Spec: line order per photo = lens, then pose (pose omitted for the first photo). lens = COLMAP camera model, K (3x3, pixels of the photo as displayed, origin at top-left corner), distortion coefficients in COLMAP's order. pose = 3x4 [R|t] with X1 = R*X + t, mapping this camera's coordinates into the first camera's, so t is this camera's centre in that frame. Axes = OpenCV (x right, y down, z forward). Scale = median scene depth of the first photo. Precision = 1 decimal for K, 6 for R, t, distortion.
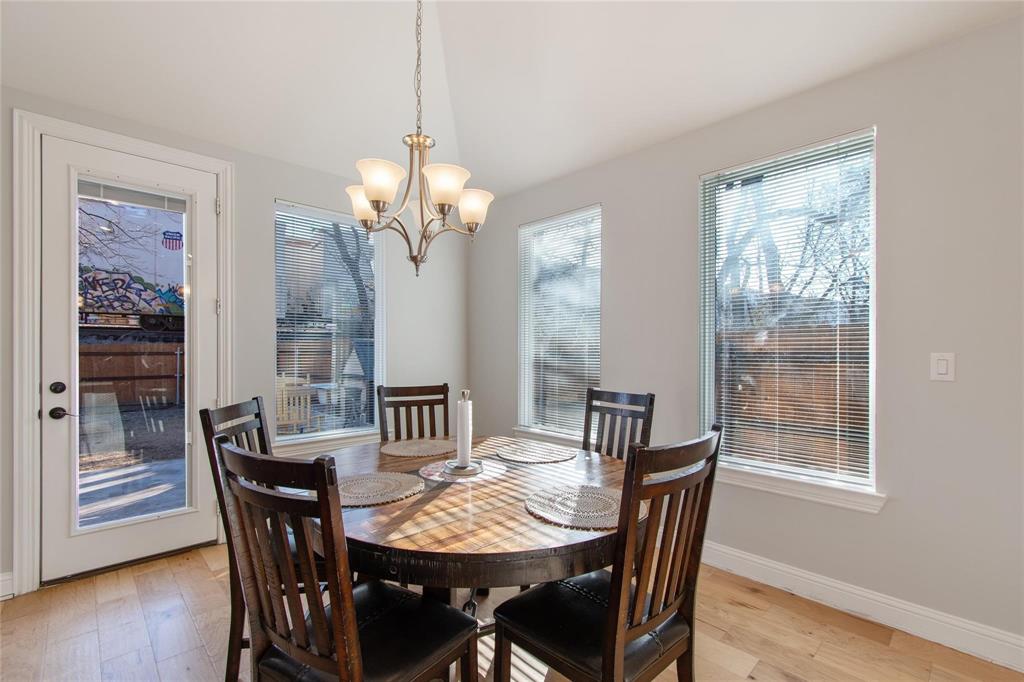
lens RADIAL K [[457.3, 0, 512.0], [0, 457.3, 341.0], [0, 0, 1]] dist [0.002237, 0.000825]
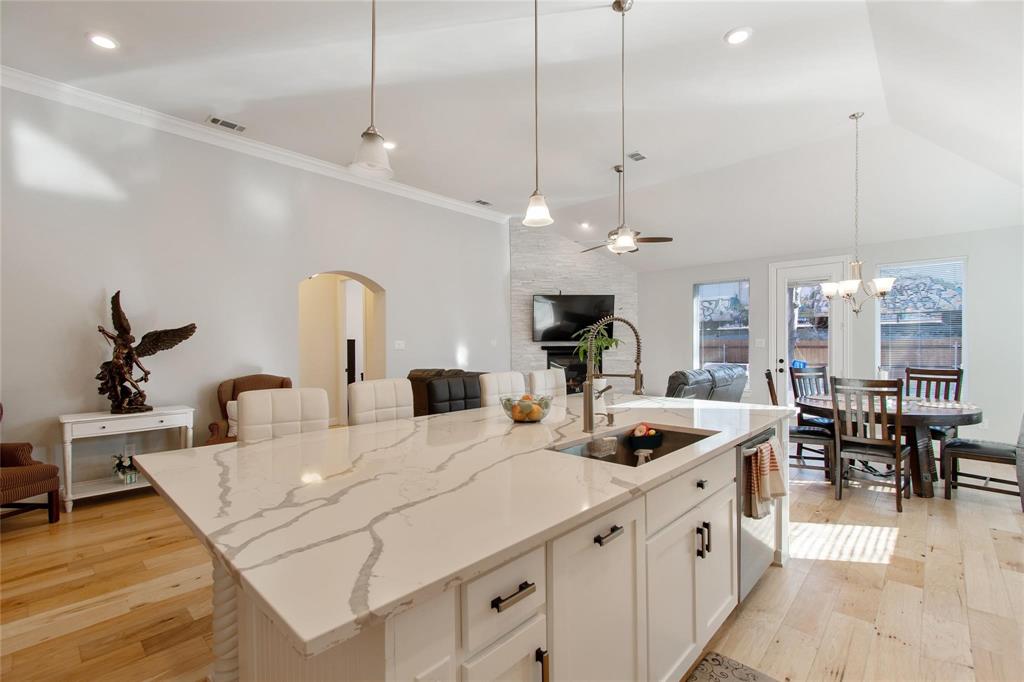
lens RADIAL K [[457.3, 0, 512.0], [0, 457.3, 341.0], [0, 0, 1]] dist [0.002237, 0.000825]
pose [[0.055420, -0.009659, -0.998416, 0.342432], [0.027347, 0.999593, -0.008152, -0.008129], [0.998089, -0.026852, 0.055661, -0.155706]]
